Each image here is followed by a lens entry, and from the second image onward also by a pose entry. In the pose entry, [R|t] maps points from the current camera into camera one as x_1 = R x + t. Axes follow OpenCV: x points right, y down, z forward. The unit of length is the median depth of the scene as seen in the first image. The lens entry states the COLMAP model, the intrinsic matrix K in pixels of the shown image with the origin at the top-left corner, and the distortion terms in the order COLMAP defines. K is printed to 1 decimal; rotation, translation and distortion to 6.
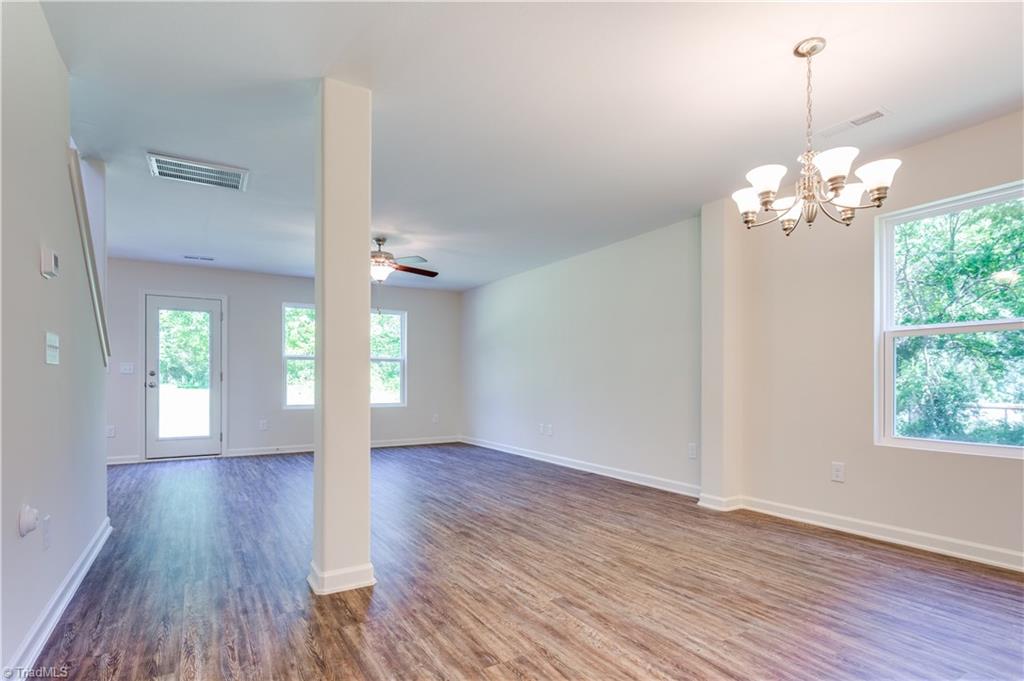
lens RADIAL K [[511.9, 0, 521.0], [0, 511.9, 382.0], [0, 0, 1]] dist [-0.002120, 0.001081]
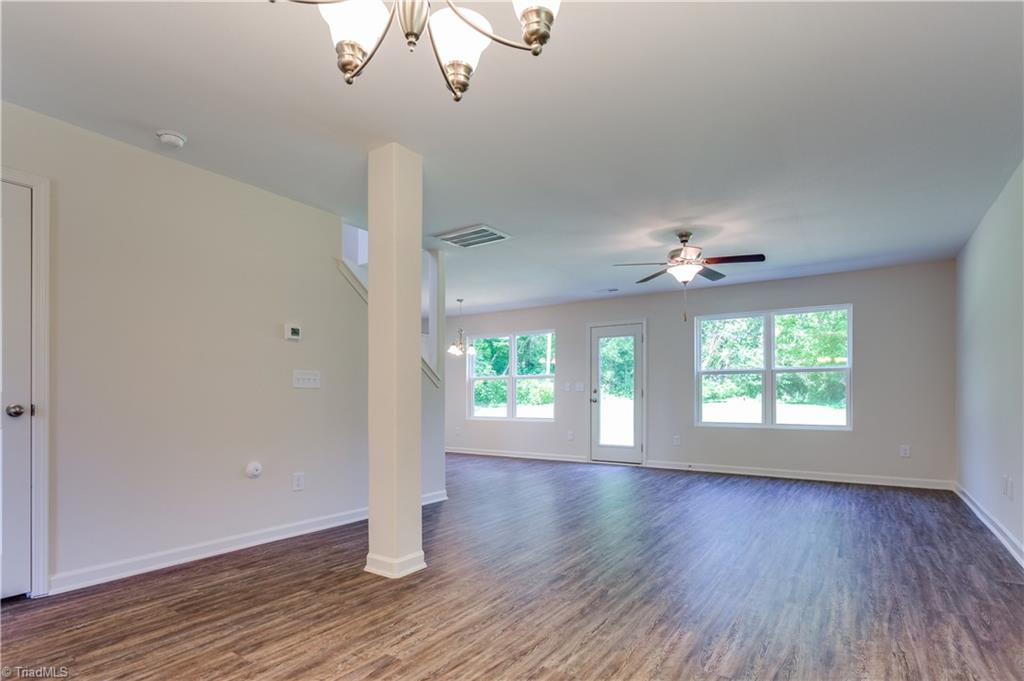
lens RADIAL K [[523.0, 0, 509.2], [0, 523.0, 385.9], [0, 0, 1]] dist [-0.002695, 0.002151]
pose [[0.398140, -0.020785, -0.917089, 0.591636], [-0.000288, 0.999740, -0.022783, -0.000330], [0.917324, 0.009335, 0.398031, 0.522516]]
